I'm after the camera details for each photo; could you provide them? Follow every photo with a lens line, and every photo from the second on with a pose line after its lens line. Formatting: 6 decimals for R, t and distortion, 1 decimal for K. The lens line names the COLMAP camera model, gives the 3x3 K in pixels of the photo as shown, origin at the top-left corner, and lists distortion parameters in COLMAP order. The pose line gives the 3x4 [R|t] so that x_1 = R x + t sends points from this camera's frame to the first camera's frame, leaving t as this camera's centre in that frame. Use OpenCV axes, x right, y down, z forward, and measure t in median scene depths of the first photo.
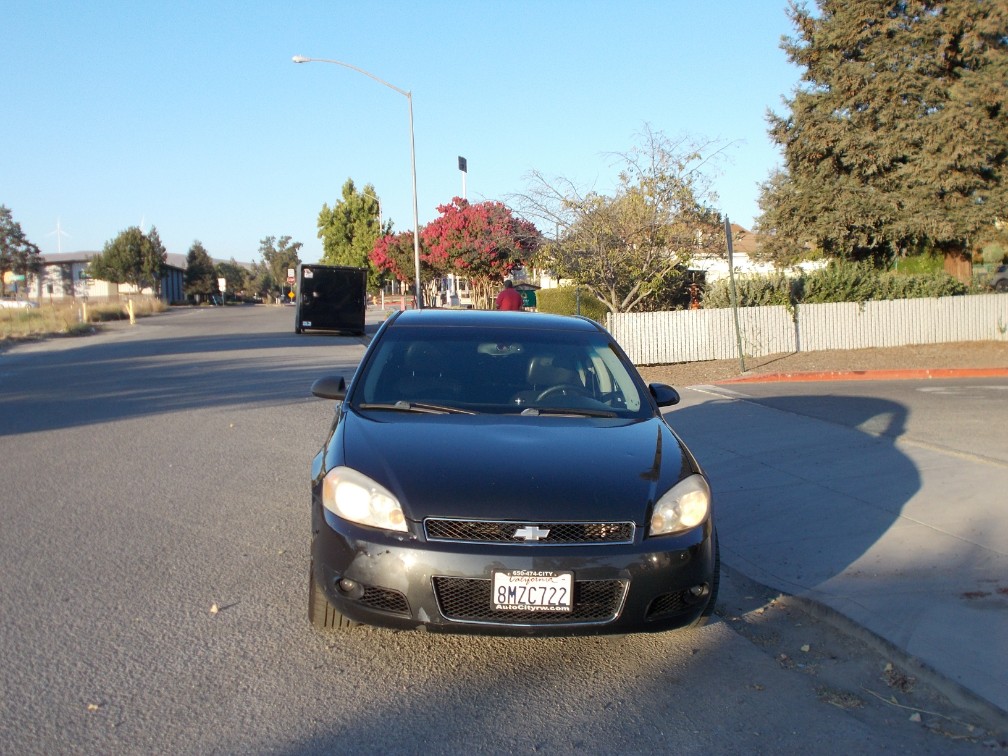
lens RADIAL K [[1128.7, 0, 508.2], [0, 1128.7, 405.6], [0, 0, 1]] dist [0.008210, 0.000000]
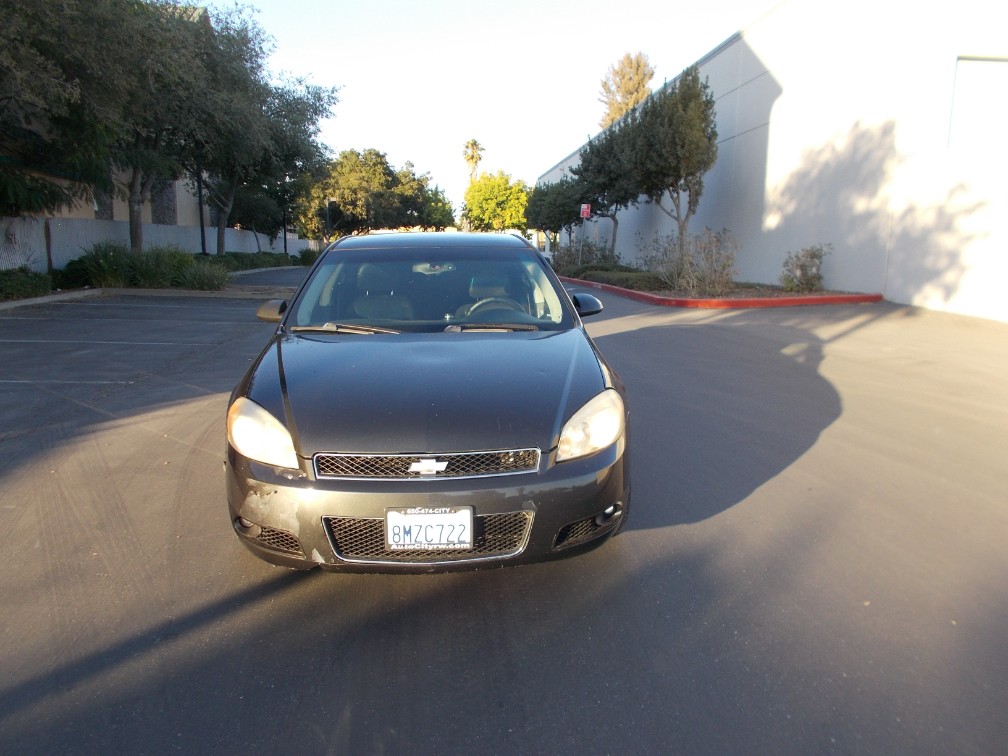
lens RADIAL K [[793.7, 0, 495.8], [0, 793.7, 373.8], [0, 0, 1]] dist [0.033885, -0.029650]
pose [[0.999122, -0.035896, -0.021610, 0.094209], [0.037640, 0.995533, 0.086591, -0.019178], [0.018405, -0.087329, 0.996010, 0.347646]]
